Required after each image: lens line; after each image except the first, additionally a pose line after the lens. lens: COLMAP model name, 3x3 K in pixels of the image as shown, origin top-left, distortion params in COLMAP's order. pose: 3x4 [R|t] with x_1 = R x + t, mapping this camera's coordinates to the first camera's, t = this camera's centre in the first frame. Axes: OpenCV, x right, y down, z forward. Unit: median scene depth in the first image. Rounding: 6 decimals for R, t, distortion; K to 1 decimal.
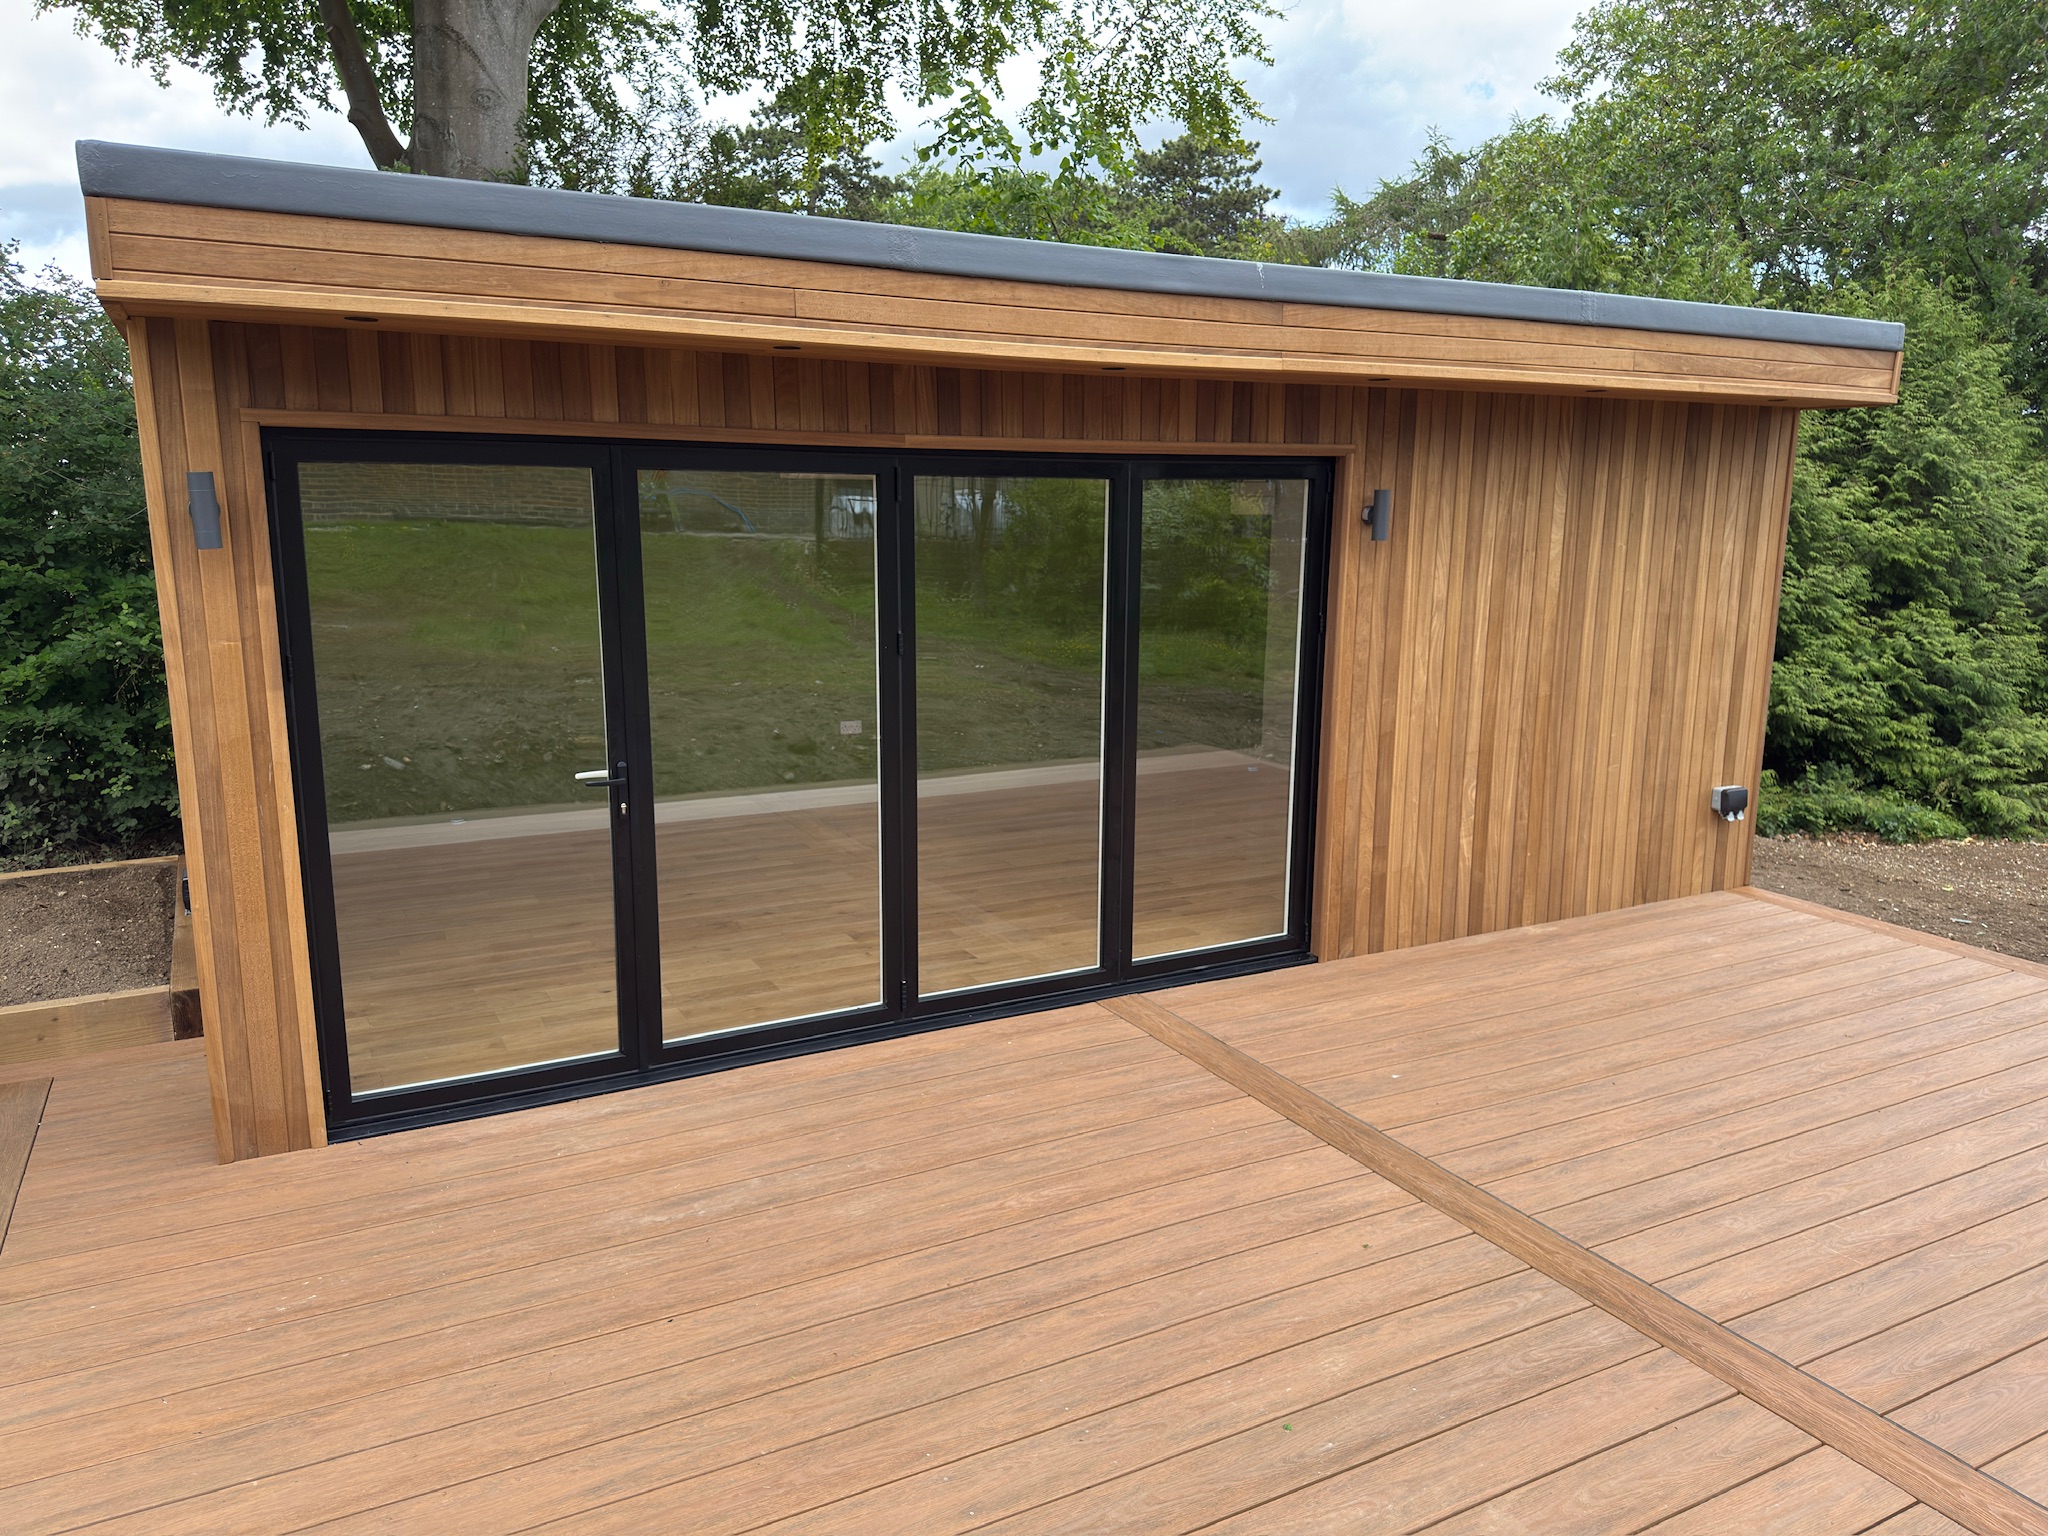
lens RADIAL K [[1437.8, 0, 1020.8], [0, 1437.8, 777.6], [0, 0, 1]] dist [0.045615, -0.046484]
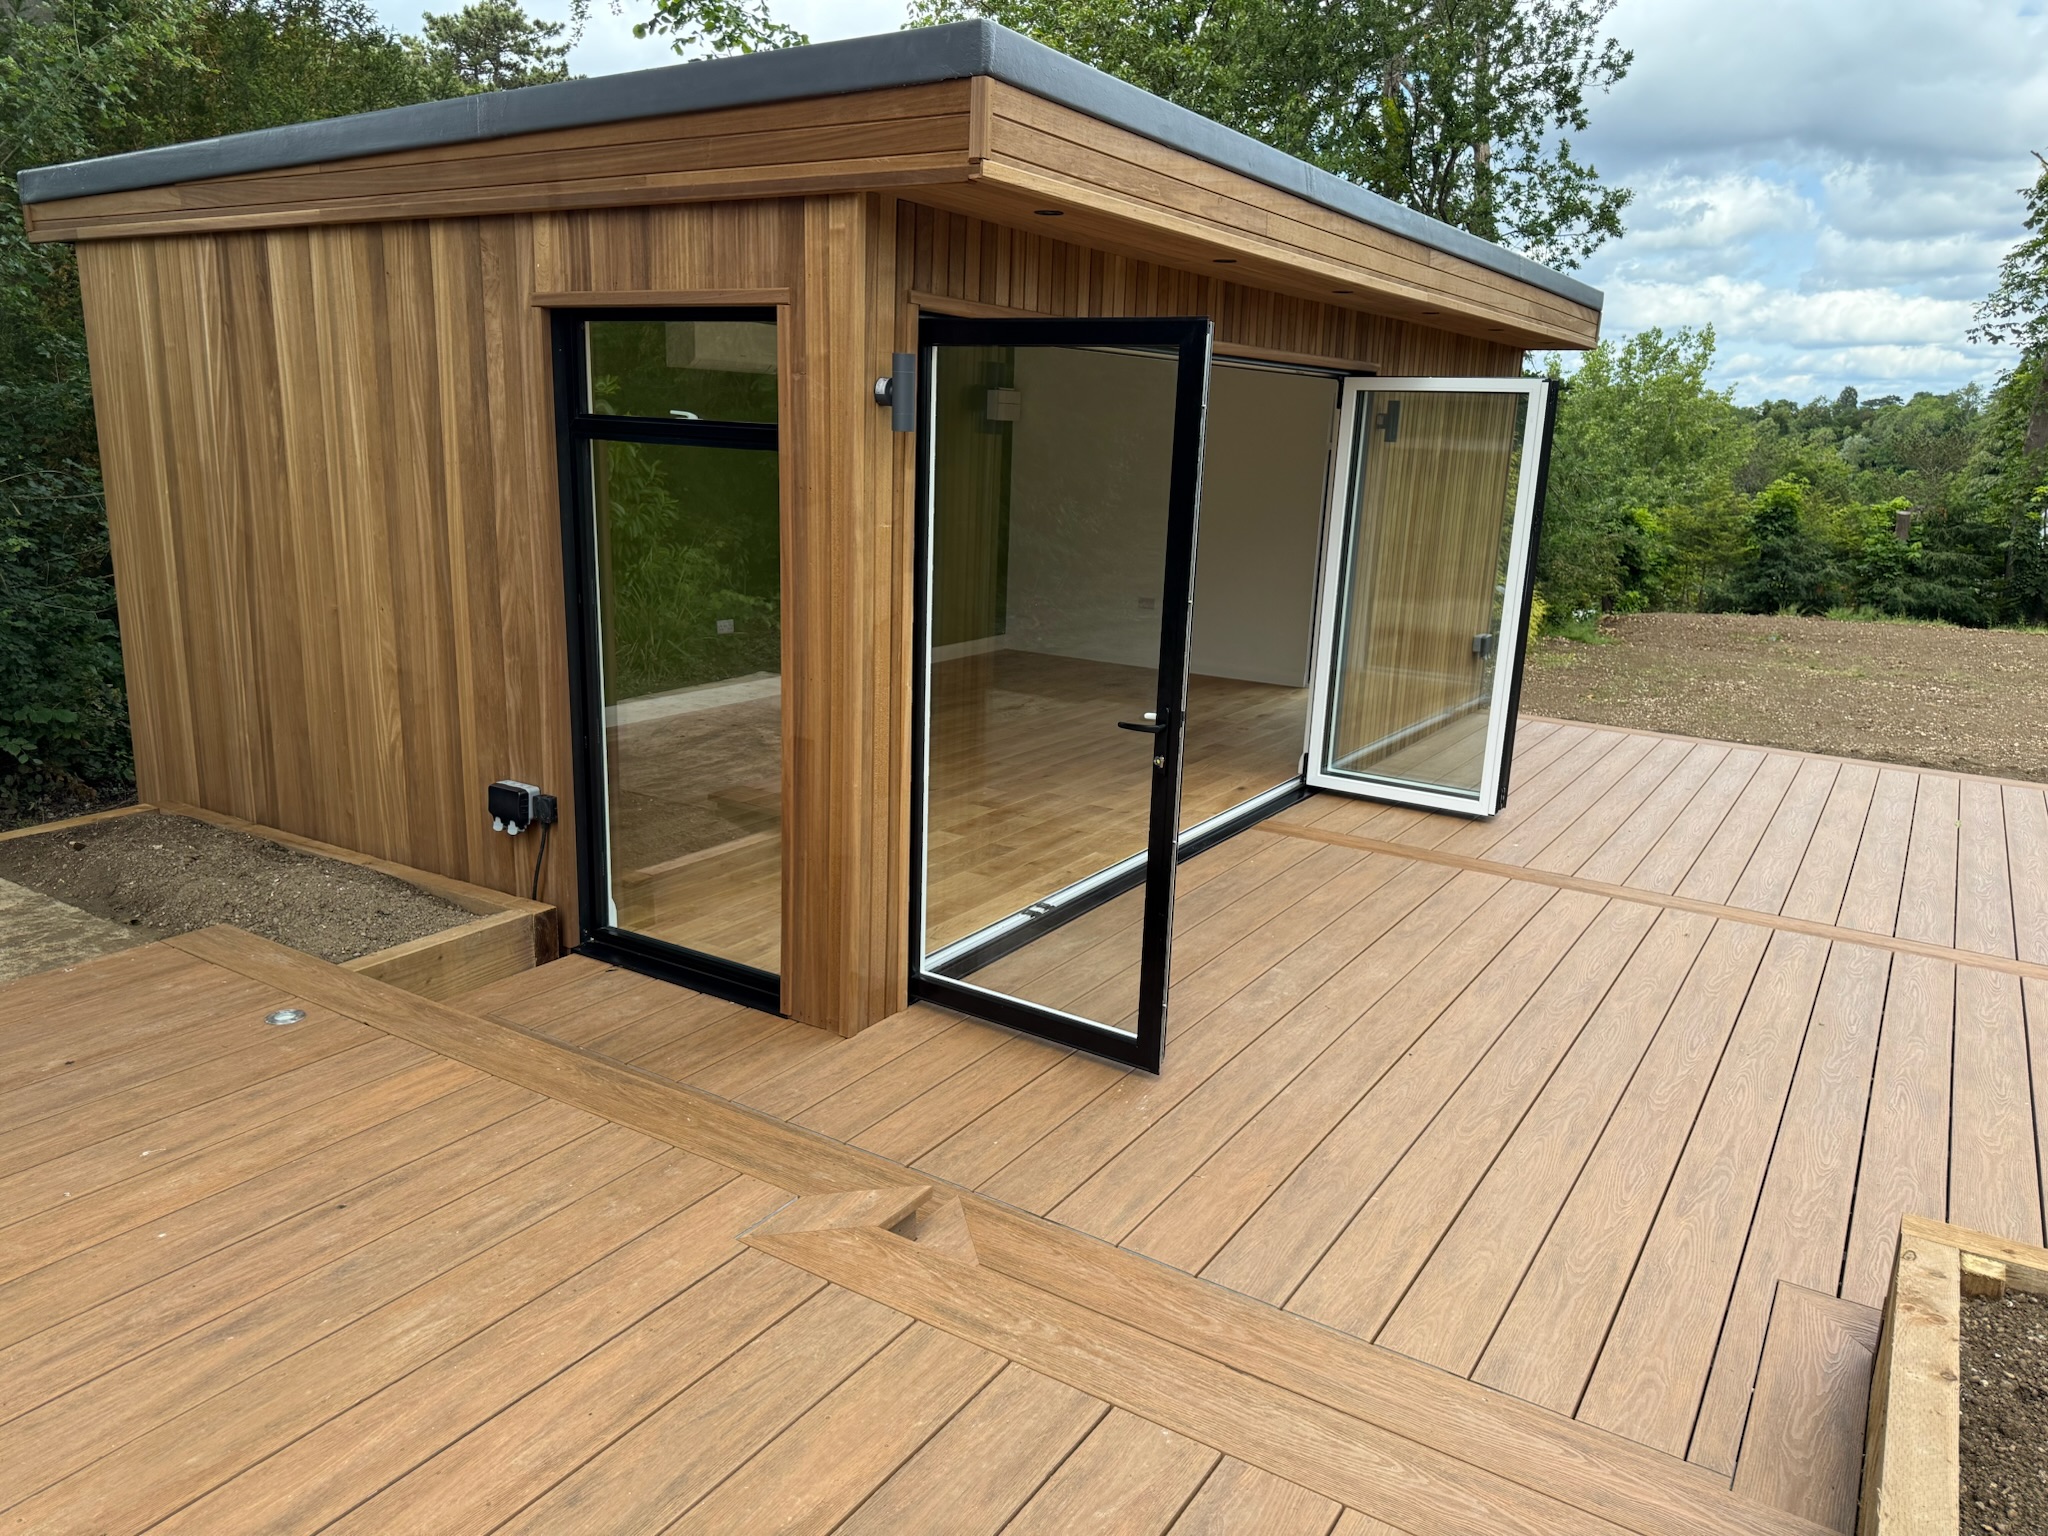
lens RADIAL K [[1437.8, 0, 1004.4], [0, 1437.8, 780.3], [0, 0, 1]] dist [0.045615, -0.046484]
pose [[0.876257, -0.094806, 0.472426, -0.698331], [0.065808, 0.994812, 0.077576, 0.009803], [-0.477329, -0.036887, 0.877950, 0.045465]]
